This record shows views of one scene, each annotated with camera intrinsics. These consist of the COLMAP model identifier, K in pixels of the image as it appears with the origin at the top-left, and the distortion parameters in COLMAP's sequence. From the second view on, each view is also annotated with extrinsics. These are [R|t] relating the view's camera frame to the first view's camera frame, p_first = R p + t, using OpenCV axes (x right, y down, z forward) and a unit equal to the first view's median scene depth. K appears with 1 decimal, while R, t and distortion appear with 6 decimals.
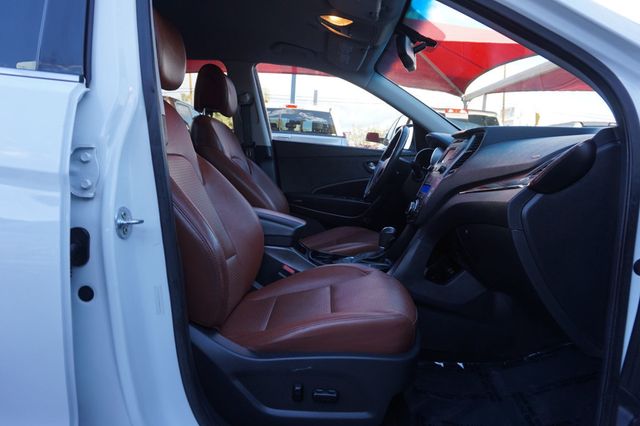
lens RADIAL K [[431.6, 0, 319.5], [0, 431.6, 213.7], [0, 0, 1]] dist [-0.035184, 0.019948]
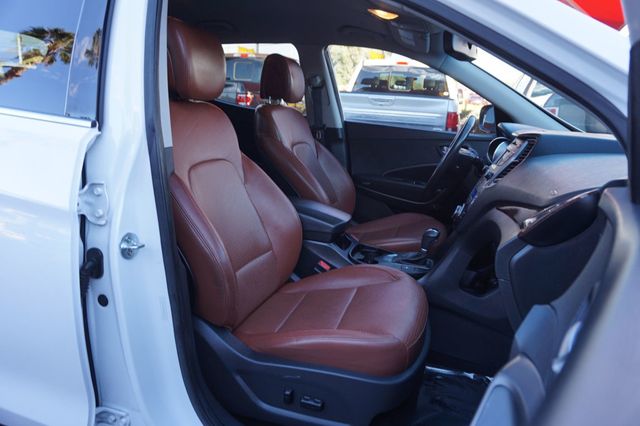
lens RADIAL K [[431.6, 0, 320.2], [0, 431.6, 212.4], [0, 0, 1]] dist [-0.035184, 0.019948]
pose [[0.961494, 0.067742, -0.266345, 0.292080], [-0.037965, 0.992593, 0.115404, -0.183924], [0.272190, -0.100848, 0.956944, 0.014151]]
